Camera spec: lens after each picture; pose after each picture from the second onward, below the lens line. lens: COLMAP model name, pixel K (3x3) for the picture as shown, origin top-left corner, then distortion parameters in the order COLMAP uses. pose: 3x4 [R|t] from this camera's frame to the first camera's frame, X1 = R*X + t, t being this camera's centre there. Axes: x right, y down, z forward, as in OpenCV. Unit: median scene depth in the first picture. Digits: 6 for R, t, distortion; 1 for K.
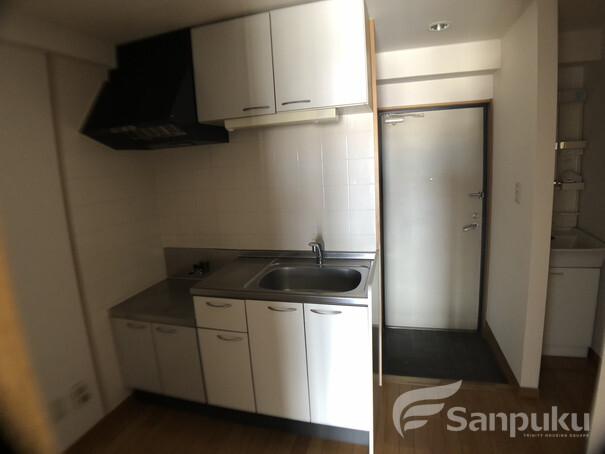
lens RADIAL K [[365.0, 0, 302.5], [0, 365.0, 227.0], [0, 0, 1]] dist [-0.073223, 0.000845]
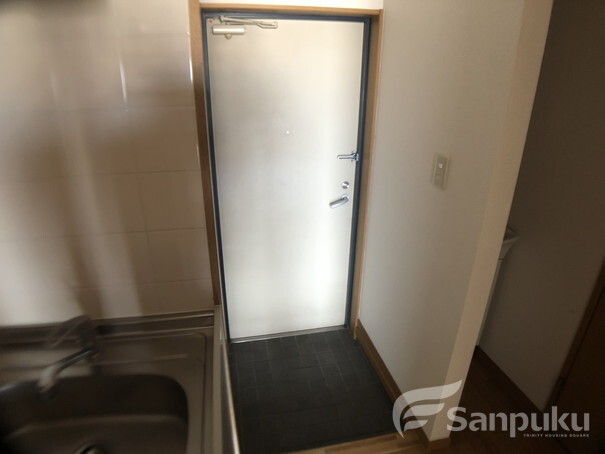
lens RADIAL K [[365.0, 0, 302.5], [0, 365.0, 227.0], [0, 0, 1]] dist [-0.073223, 0.000845]
pose [[0.887825, -0.119468, 0.444403, 0.073019], [0.016764, 0.973469, 0.228205, -0.120218], [-0.459875, -0.195156, 0.866273, 0.402717]]
